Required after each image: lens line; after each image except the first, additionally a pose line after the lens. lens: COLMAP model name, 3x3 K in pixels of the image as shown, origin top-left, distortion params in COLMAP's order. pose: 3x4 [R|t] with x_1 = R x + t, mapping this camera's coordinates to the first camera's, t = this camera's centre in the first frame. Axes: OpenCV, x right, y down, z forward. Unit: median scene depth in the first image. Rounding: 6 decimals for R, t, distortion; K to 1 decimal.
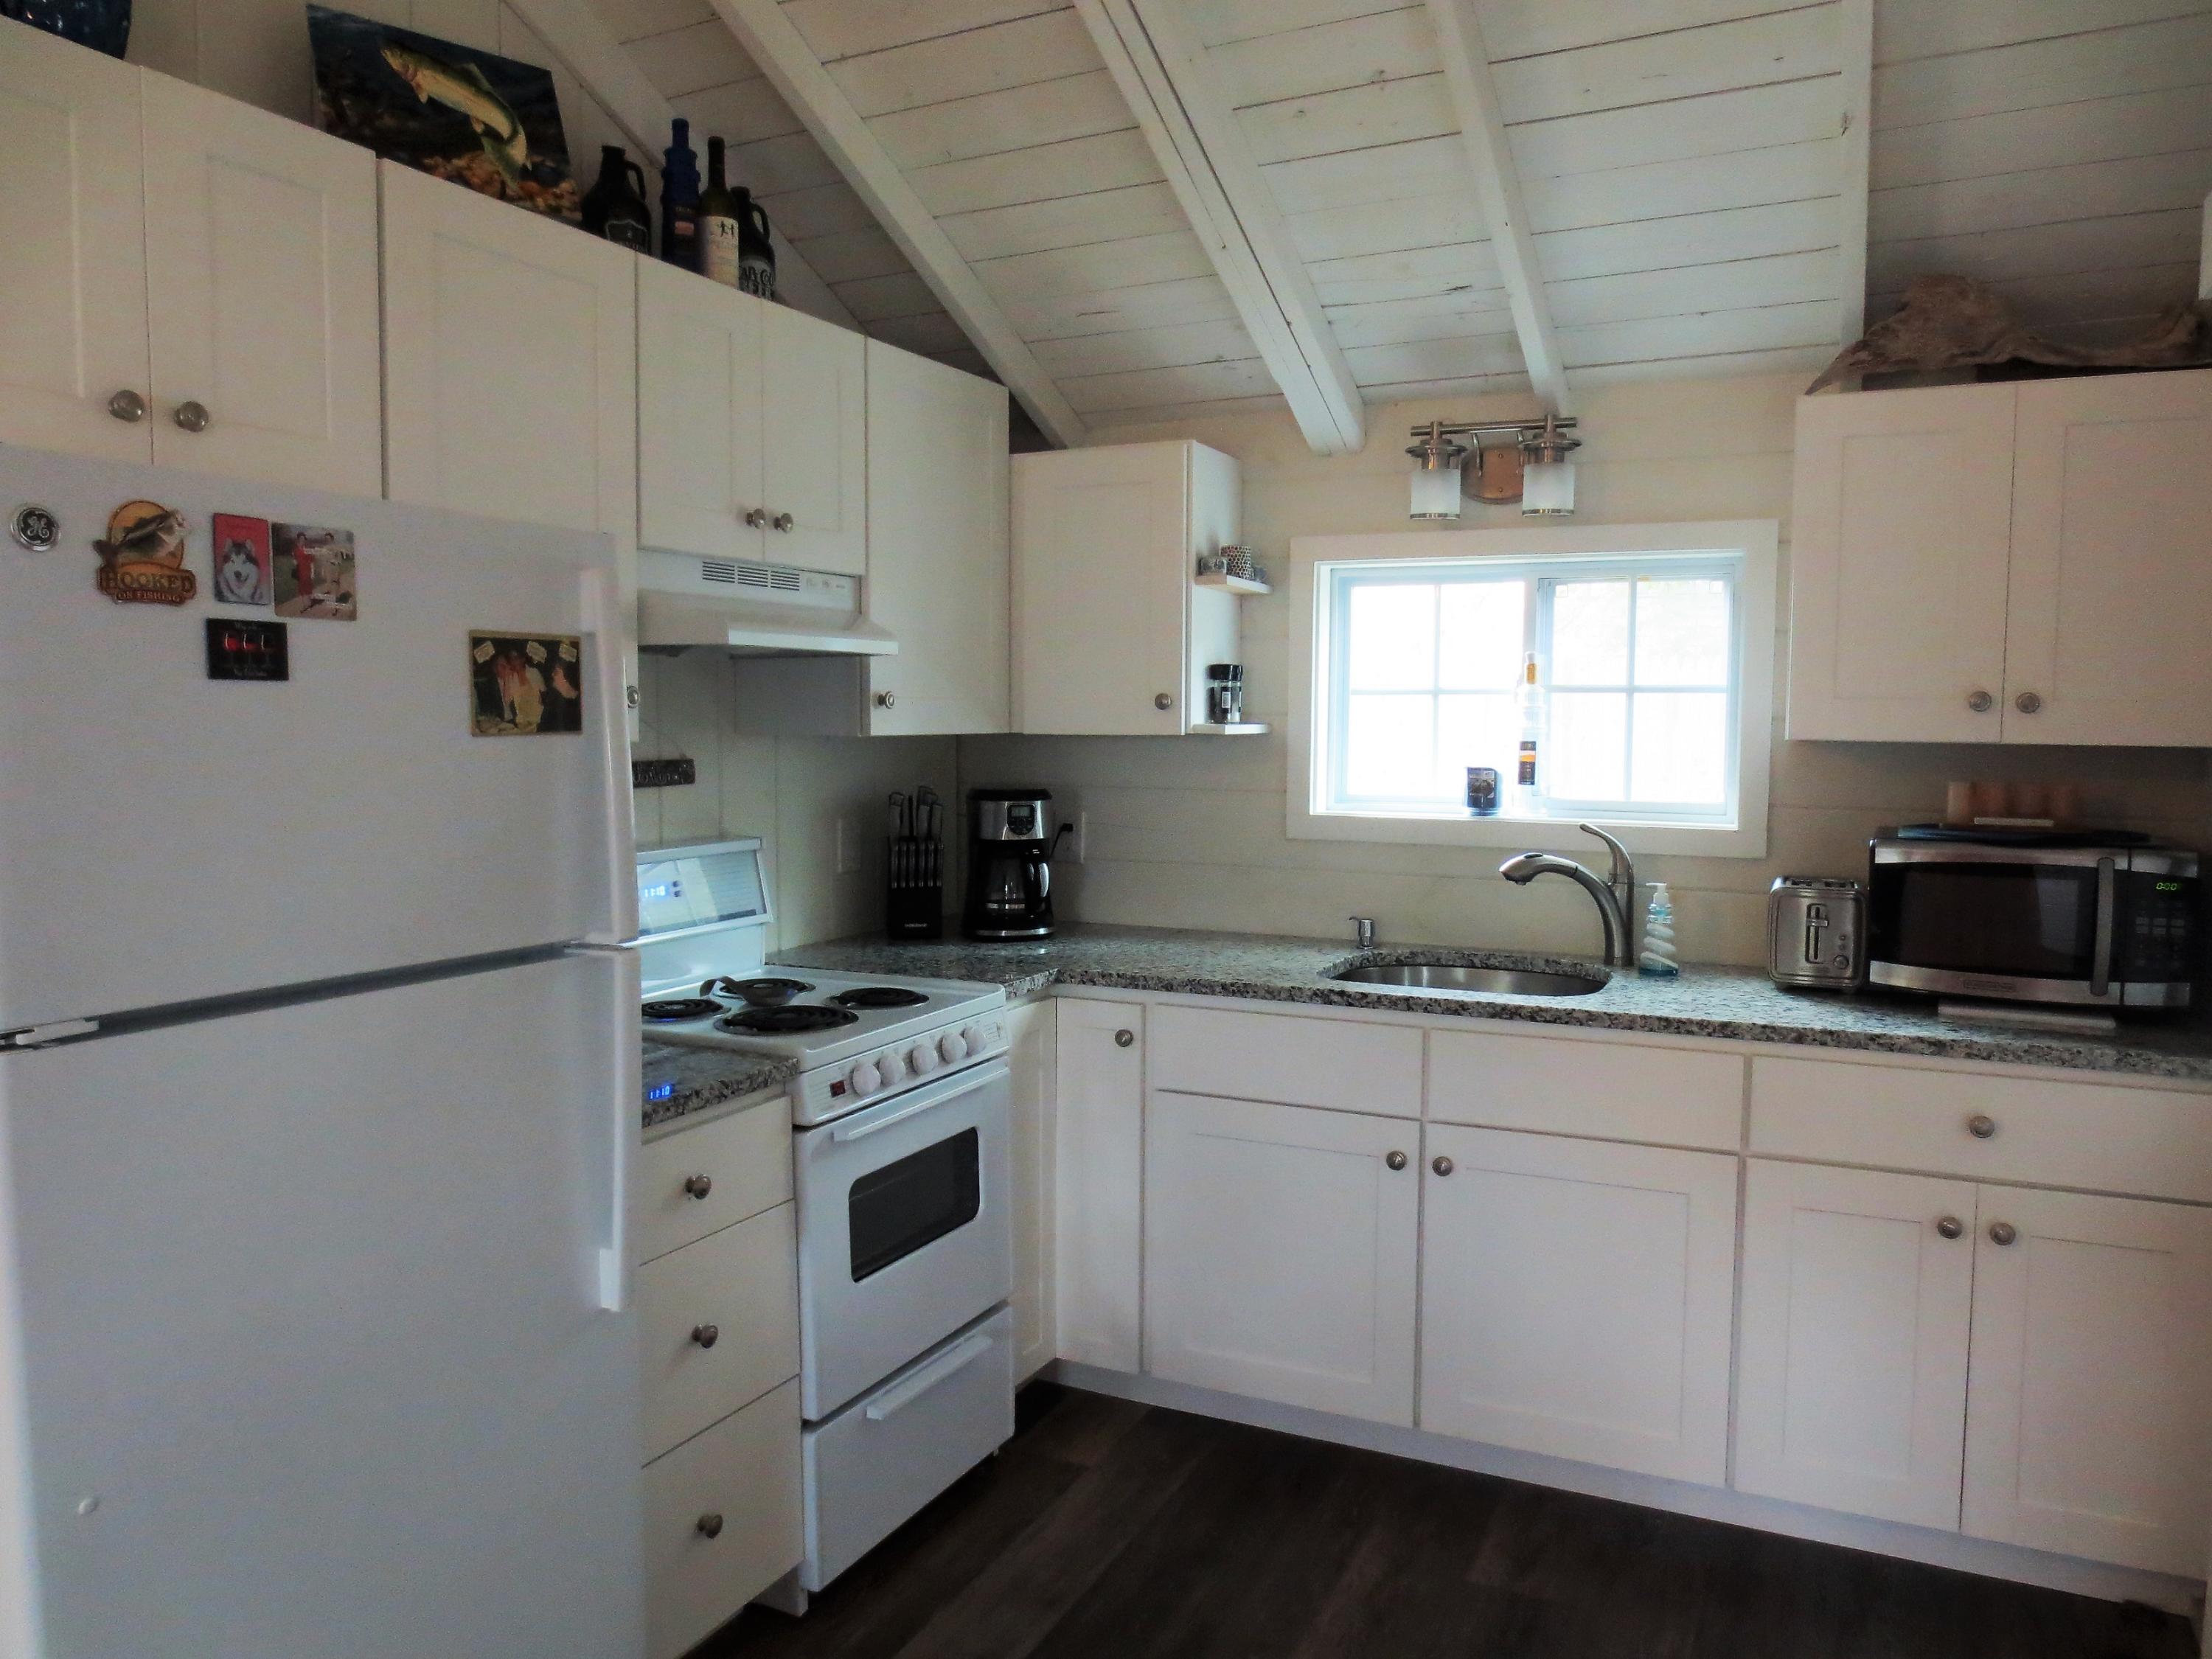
lens RADIAL K [[1561.6, 0, 1106.0], [0, 1561.6, 829.5], [0, 0, 1]] dist [-0.035900, 0.011652]
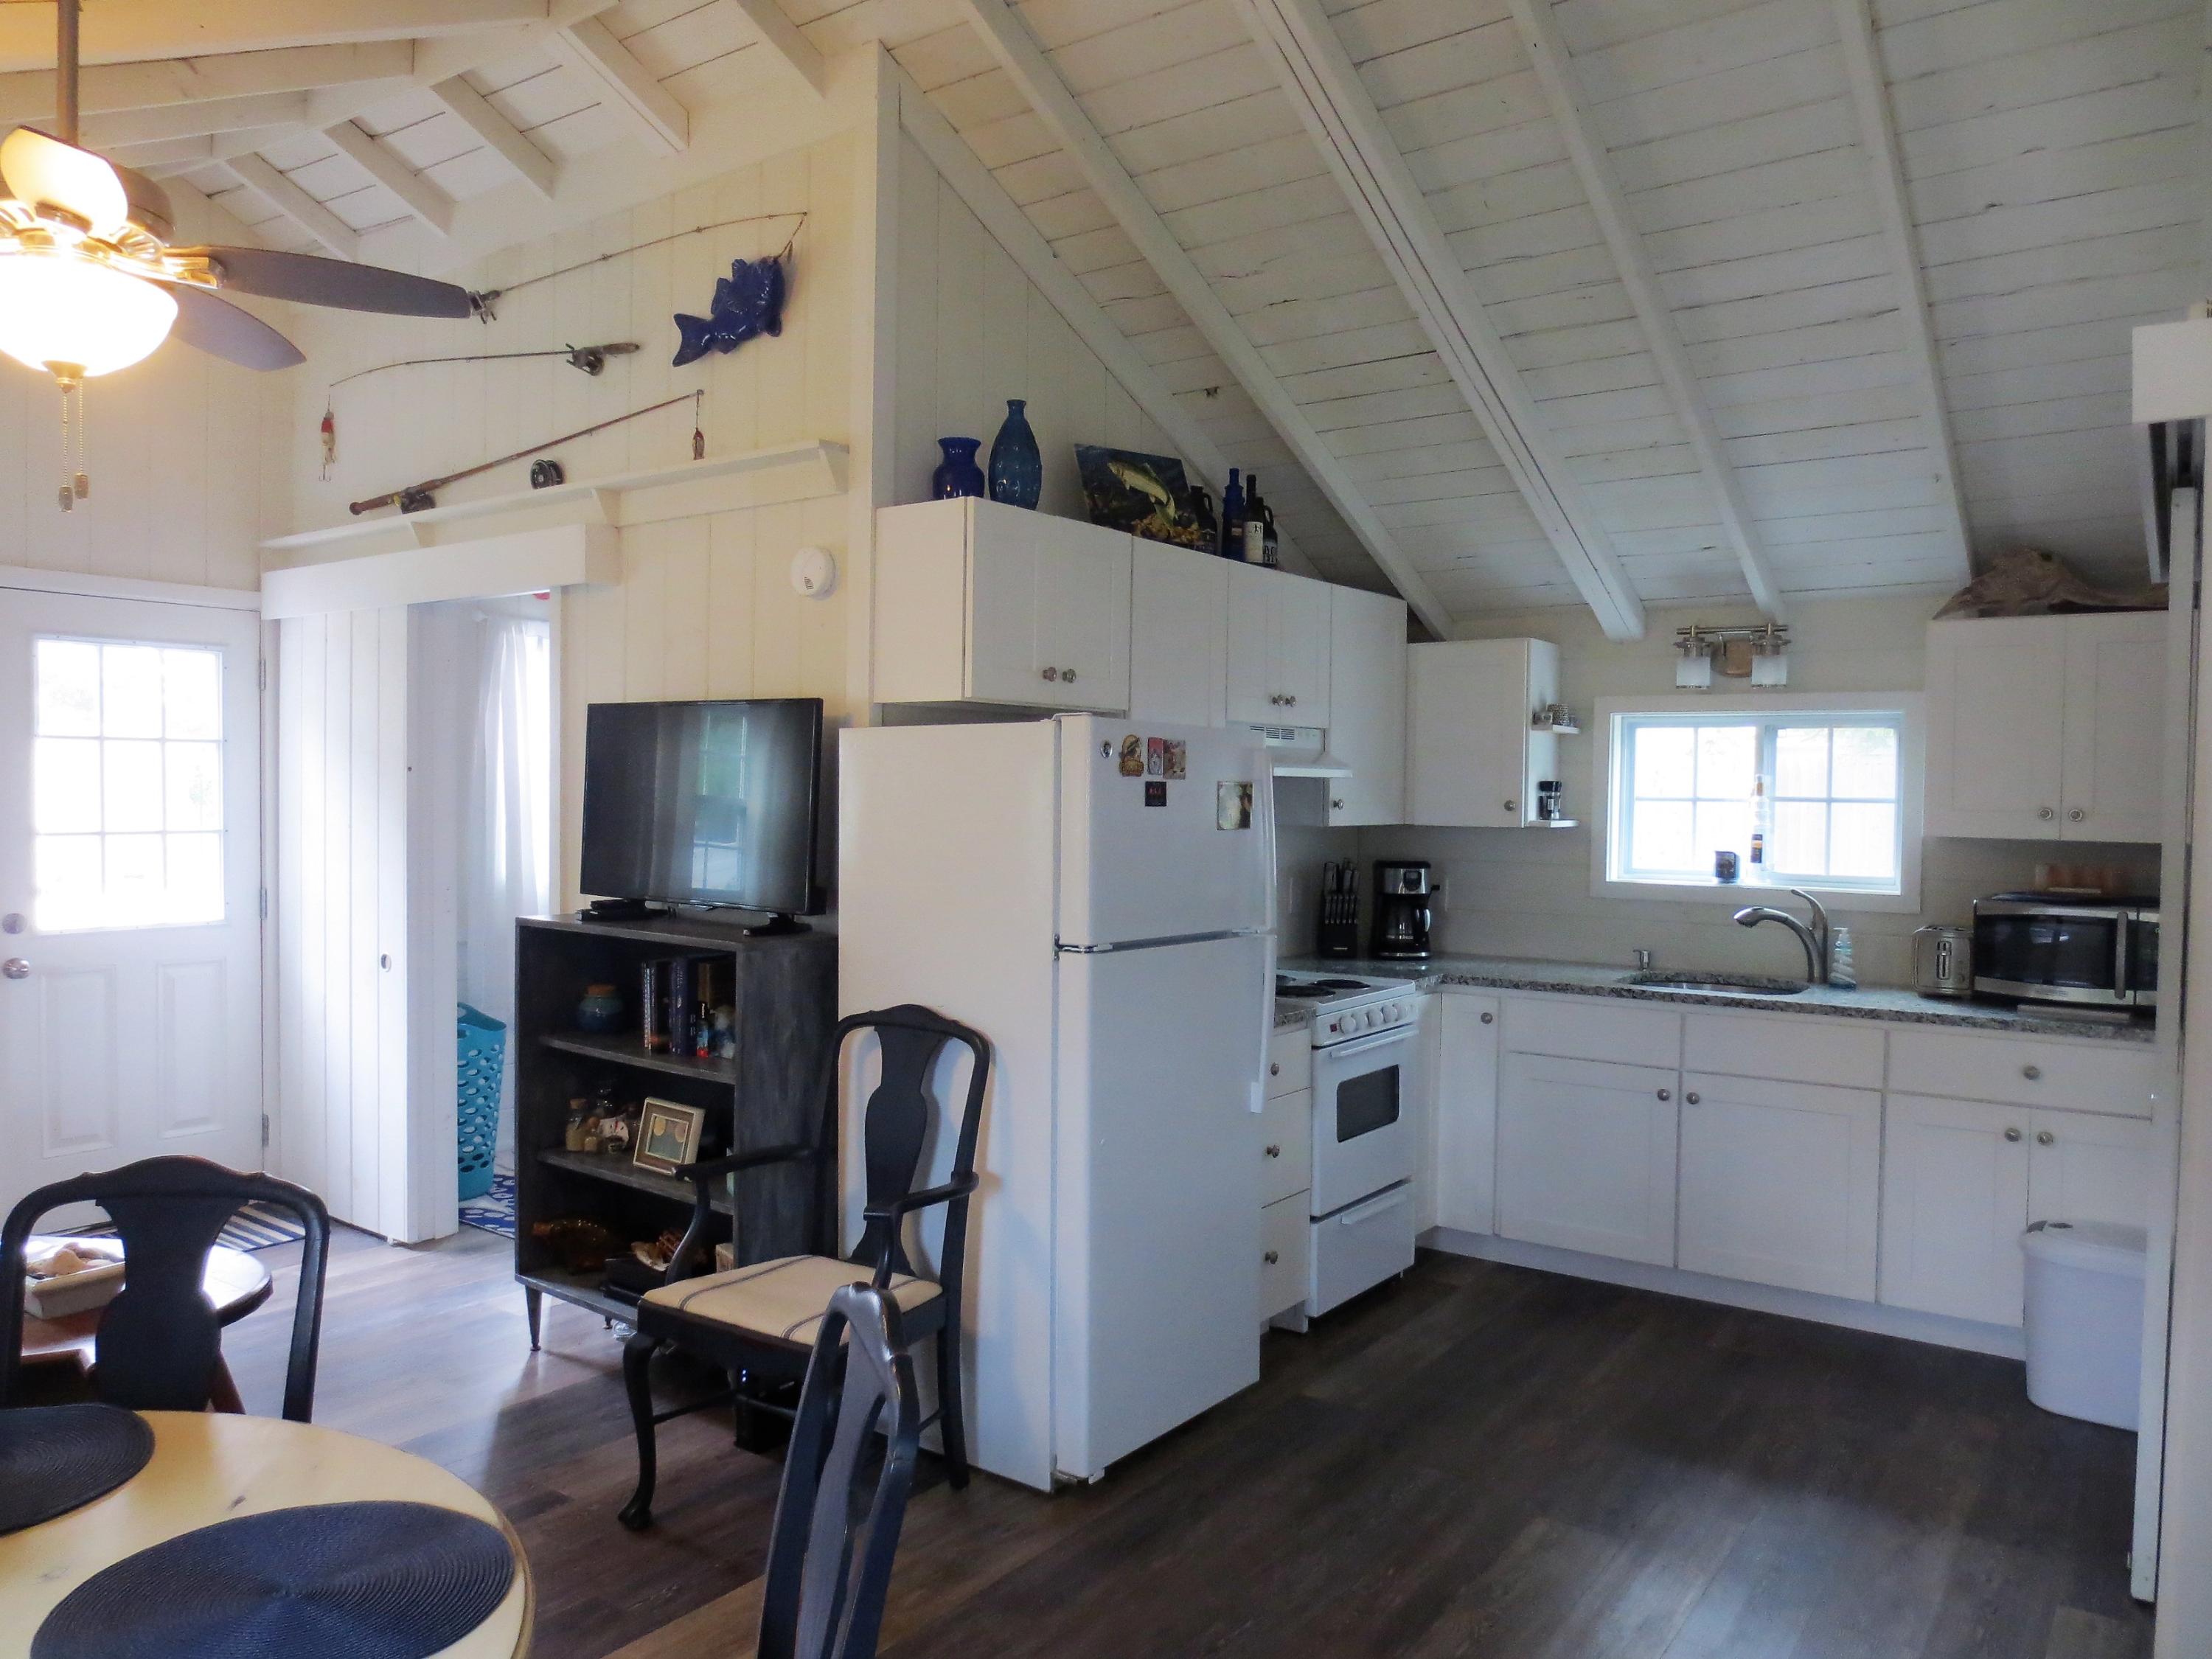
lens RADIAL K [[1561.6, 0, 1106.0], [0, 1561.6, 829.5], [0, 0, 1]] dist [-0.035900, 0.011652]
pose [[0.985695, 0.012705, -0.168059, -0.113948], [-0.020847, 0.998688, -0.046770, 0.025832], [0.167244, 0.049604, 0.984667, -0.681774]]
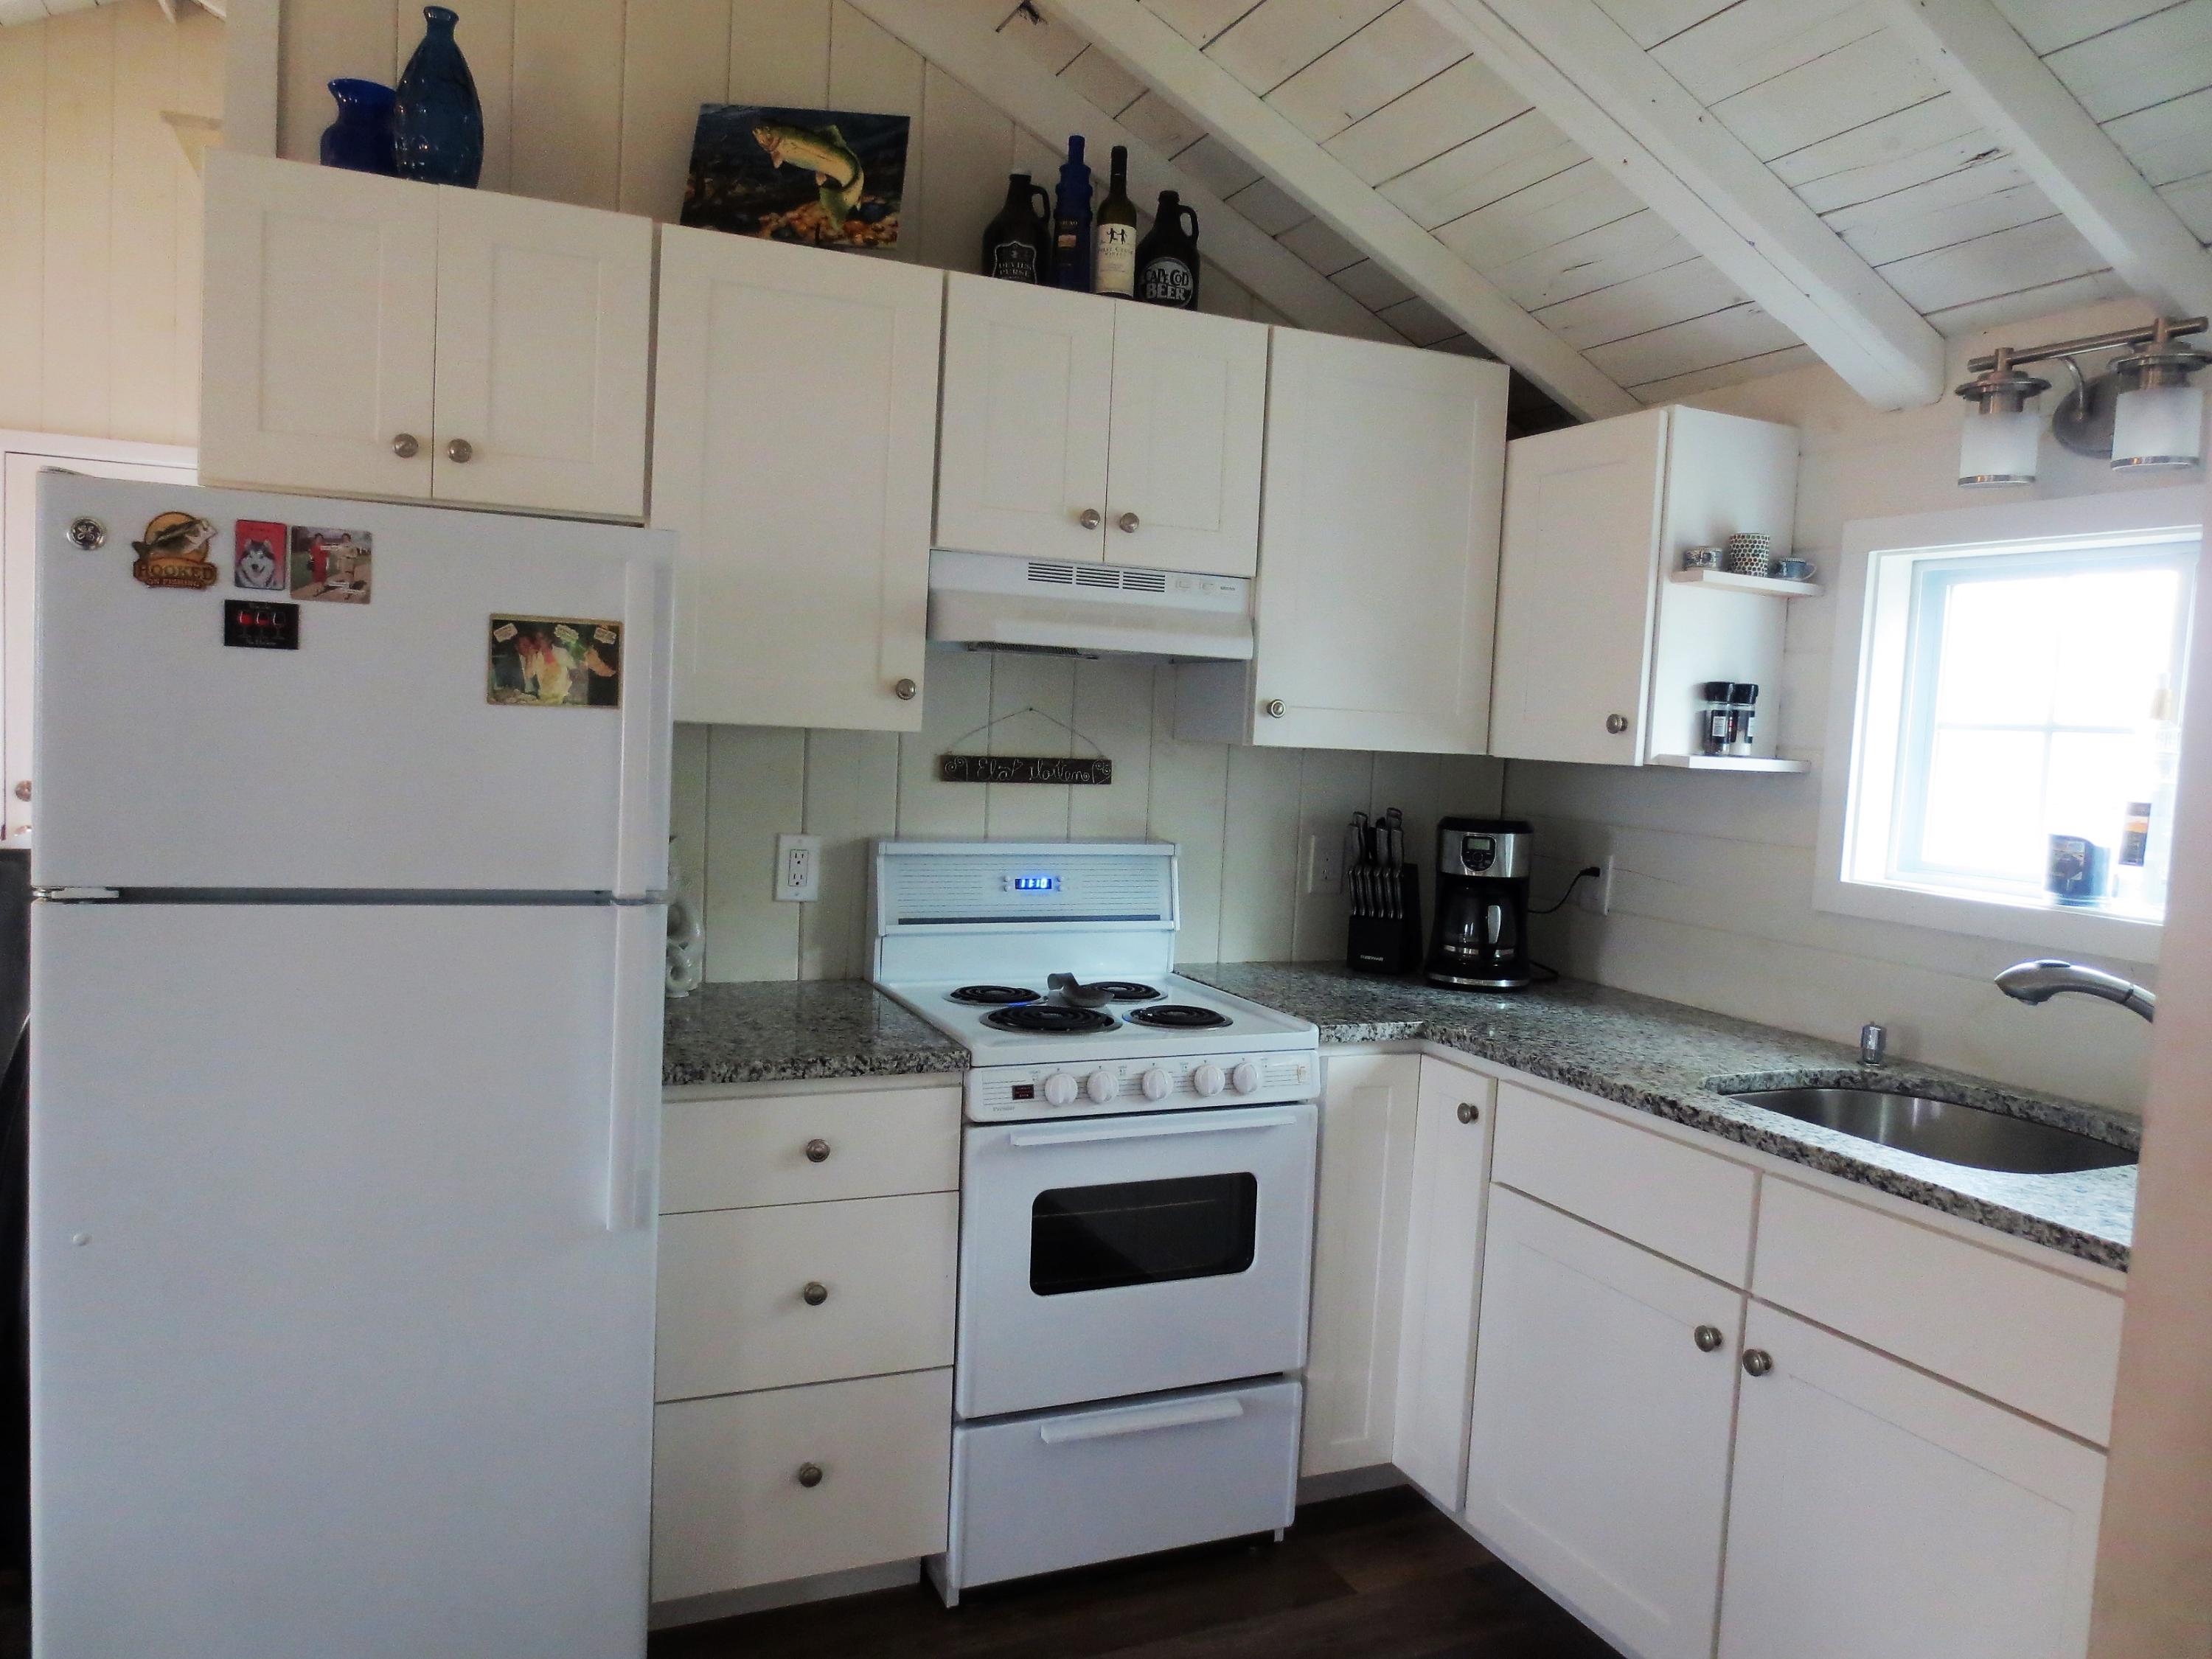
lens RADIAL K [[1561.6, 0, 1106.0], [0, 1561.6, 829.5], [0, 0, 1]] dist [-0.035900, 0.011652]
pose [[0.768940, 0.078585, -0.634473, 0.411514], [-0.092220, 0.995672, 0.011558, -0.012673], [0.632635, 0.049624, 0.772859, 0.226971]]
